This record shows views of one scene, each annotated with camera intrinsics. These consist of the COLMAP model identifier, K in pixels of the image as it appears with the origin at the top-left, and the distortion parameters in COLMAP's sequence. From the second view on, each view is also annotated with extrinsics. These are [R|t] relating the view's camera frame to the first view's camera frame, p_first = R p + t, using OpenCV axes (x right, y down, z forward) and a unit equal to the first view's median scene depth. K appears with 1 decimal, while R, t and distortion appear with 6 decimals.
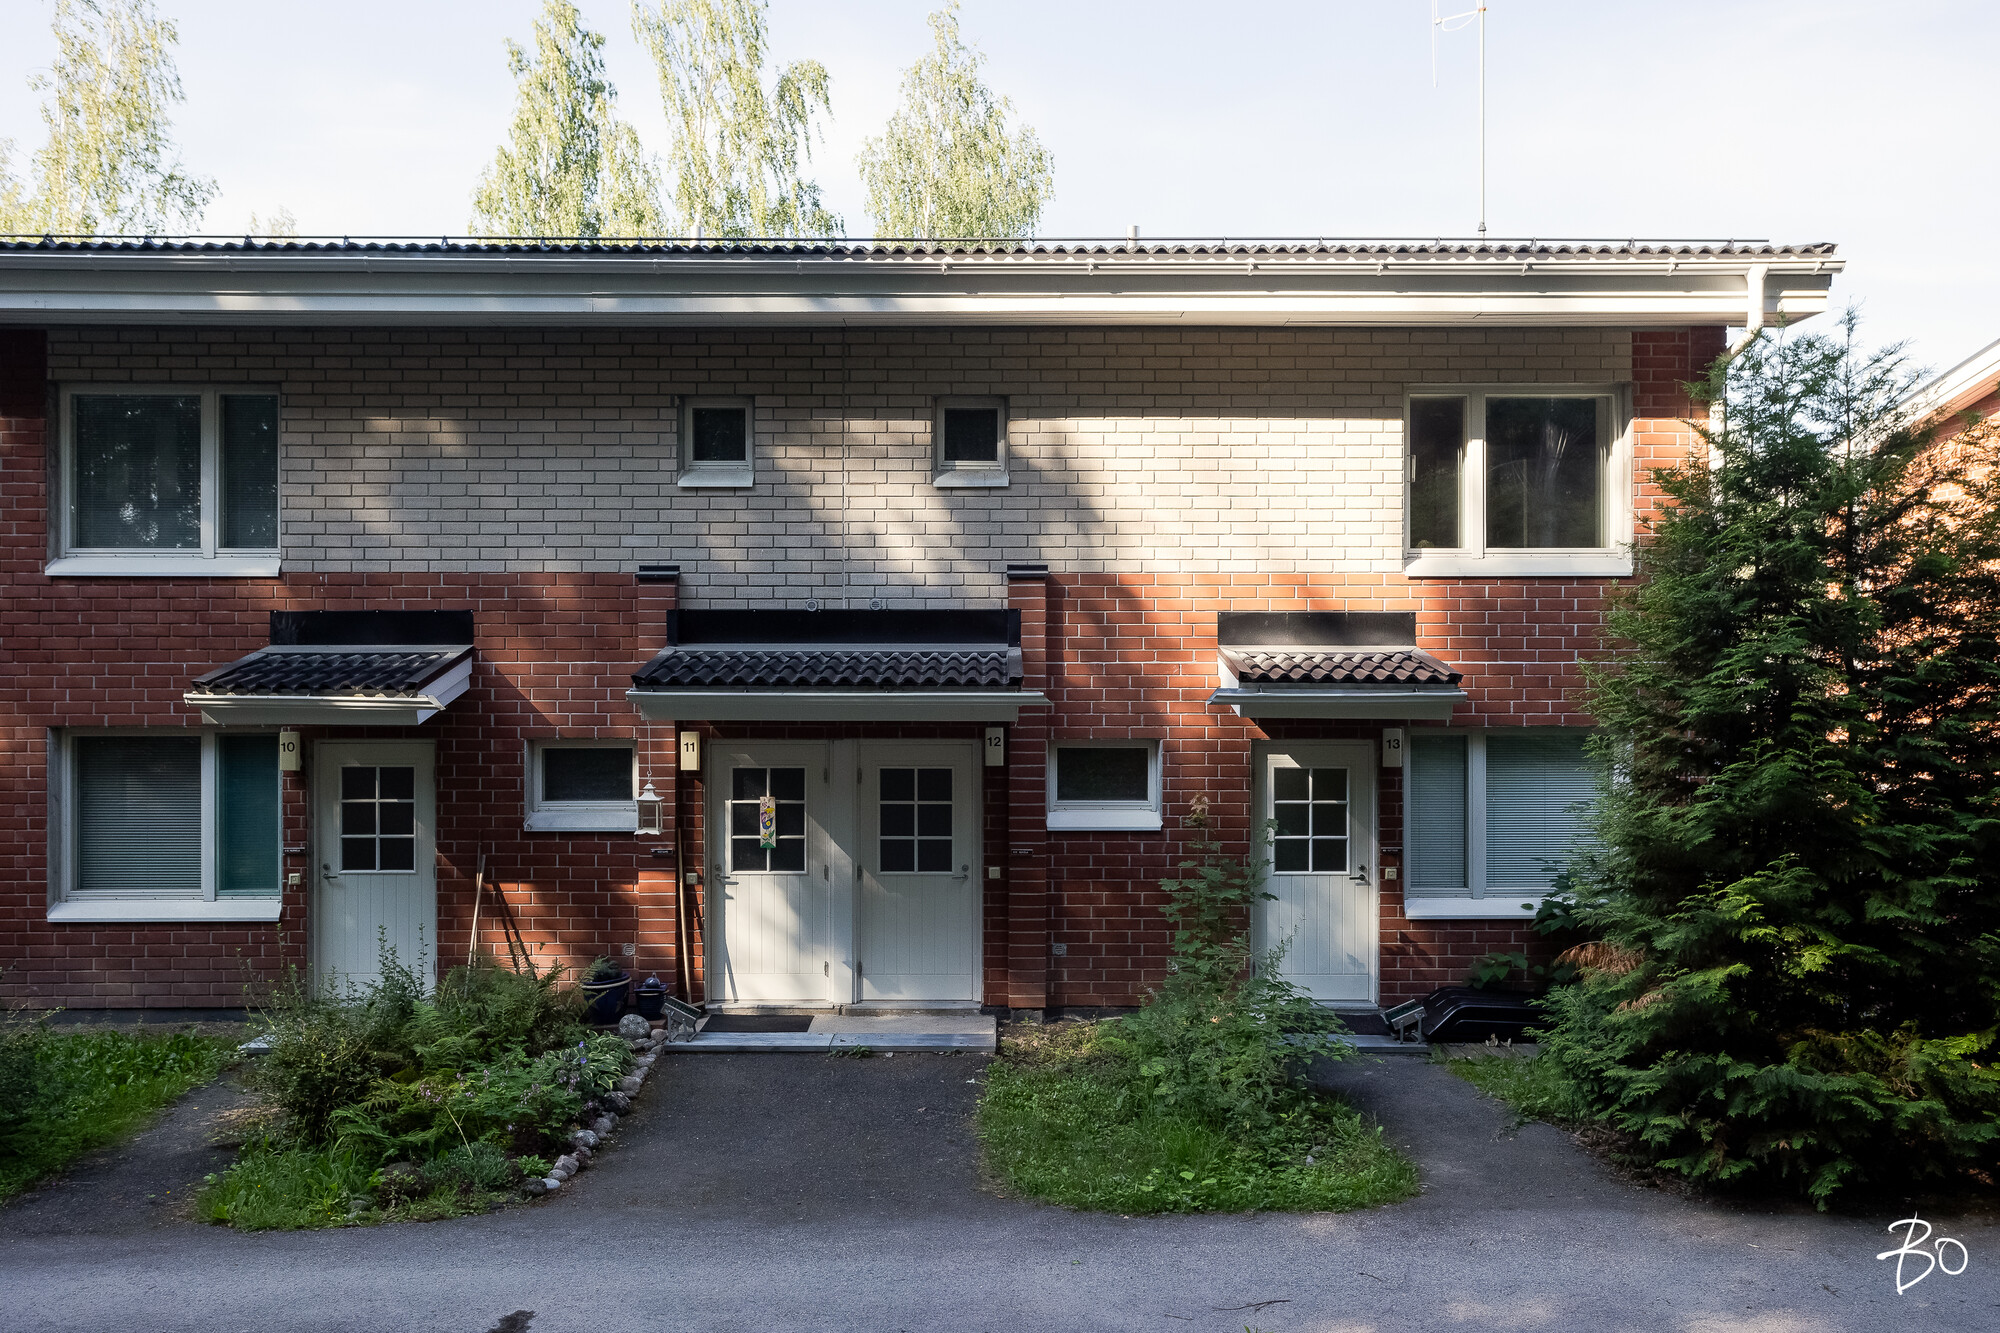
lens RADIAL K [[1783.5, 0, 1000.3], [0, 1783.5, 700.8], [0, 0, 1]] dist [0.004147, 0.022664]
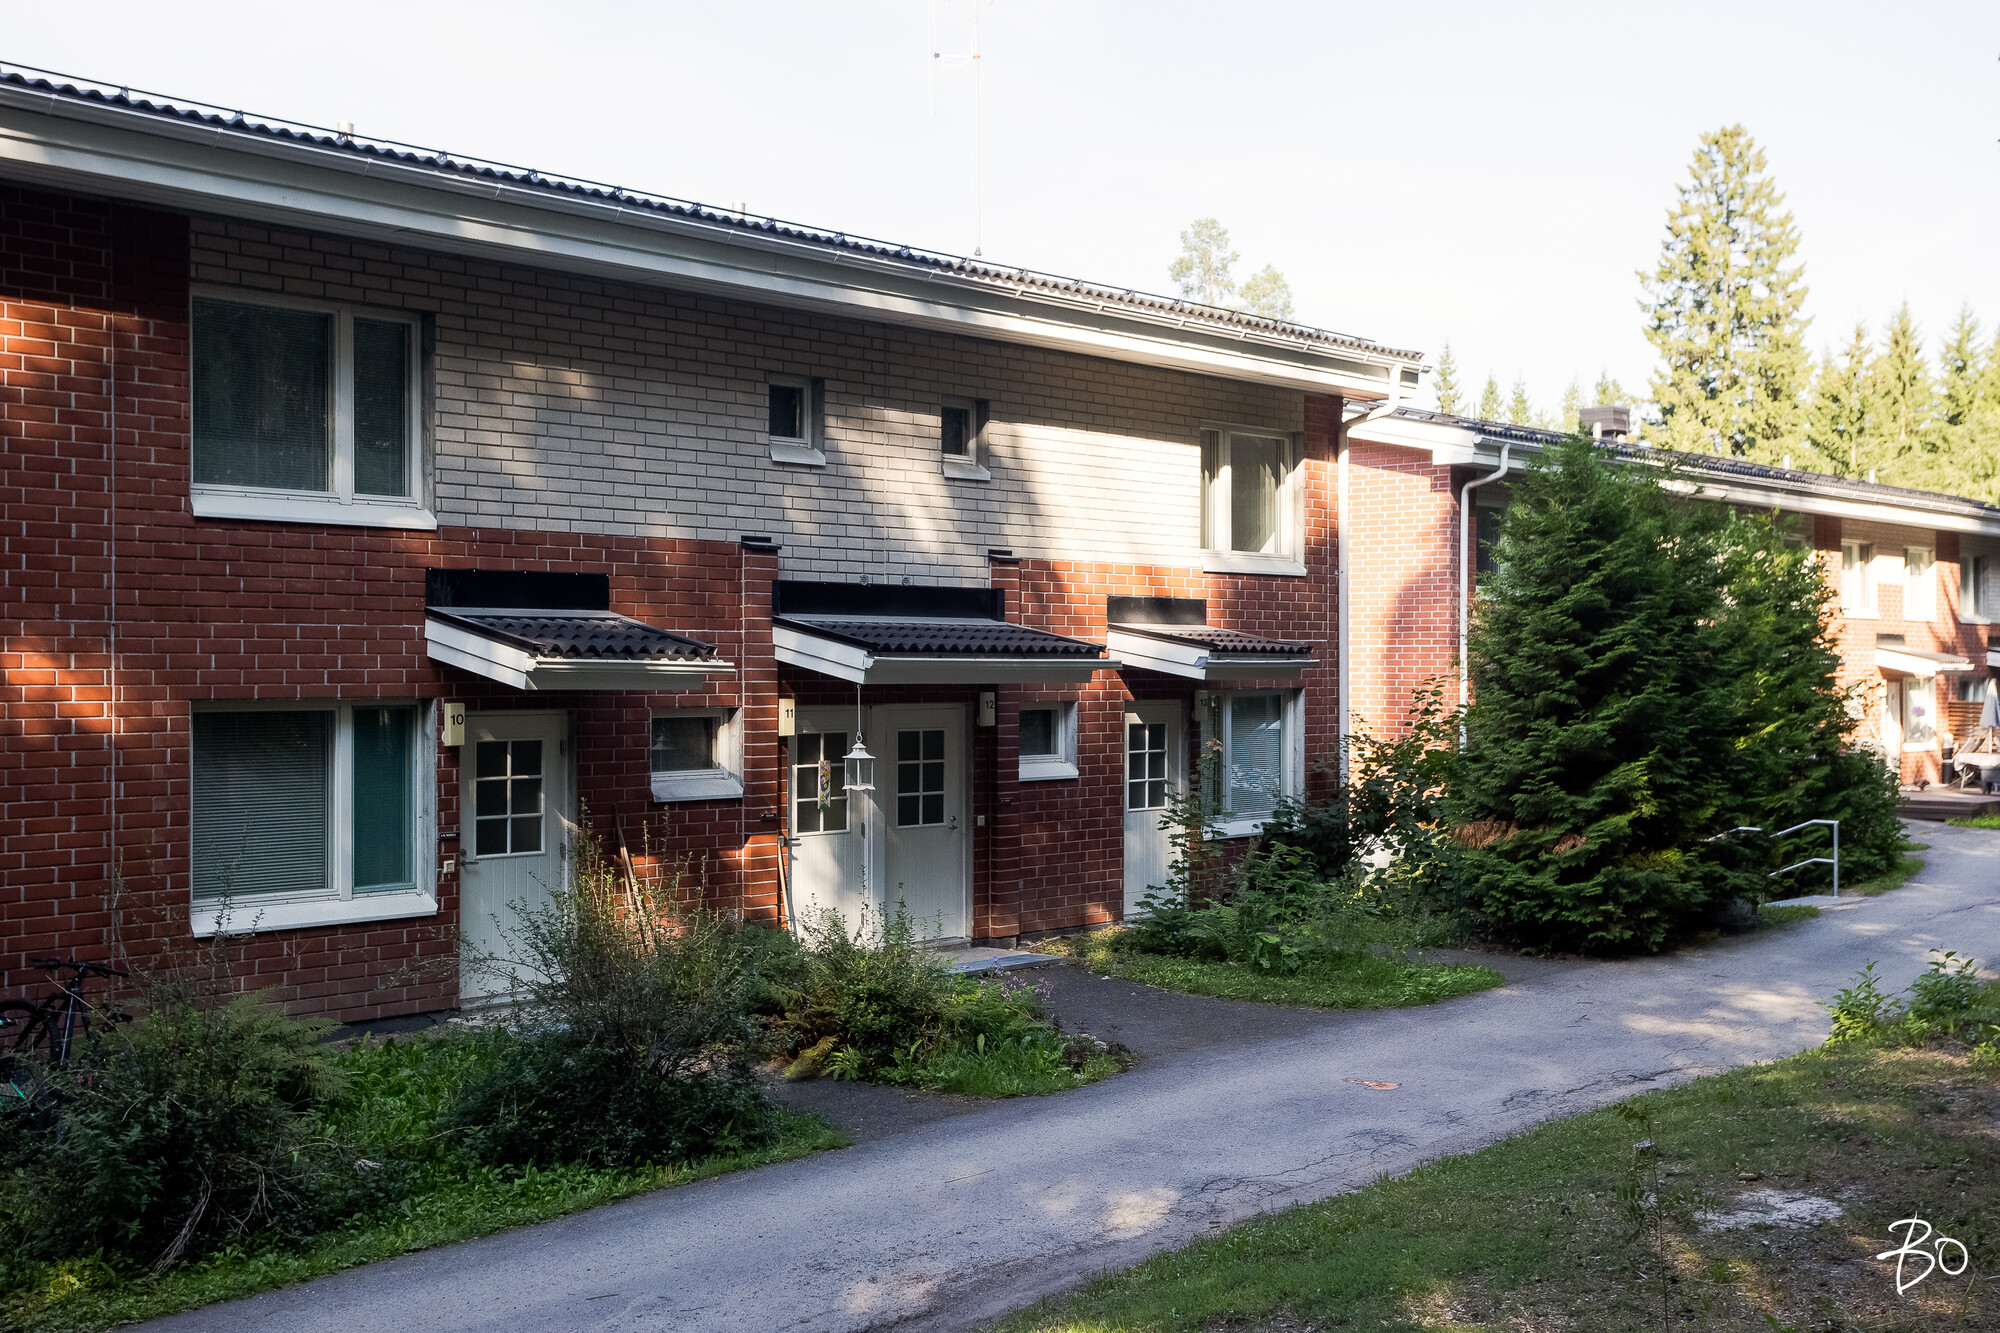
lens RADIAL K [[2429.4, 0, 1000.0], [0, 2429.4, 666.5], [0, 0, 1]] dist [0.006653, -0.009934]
pose [[0.642036, 0.000842, 0.766674, -1.164809], [-0.001845, 0.999998, 0.000447, -0.002232], [-0.766672, -0.001701, 0.642036, 0.000208]]
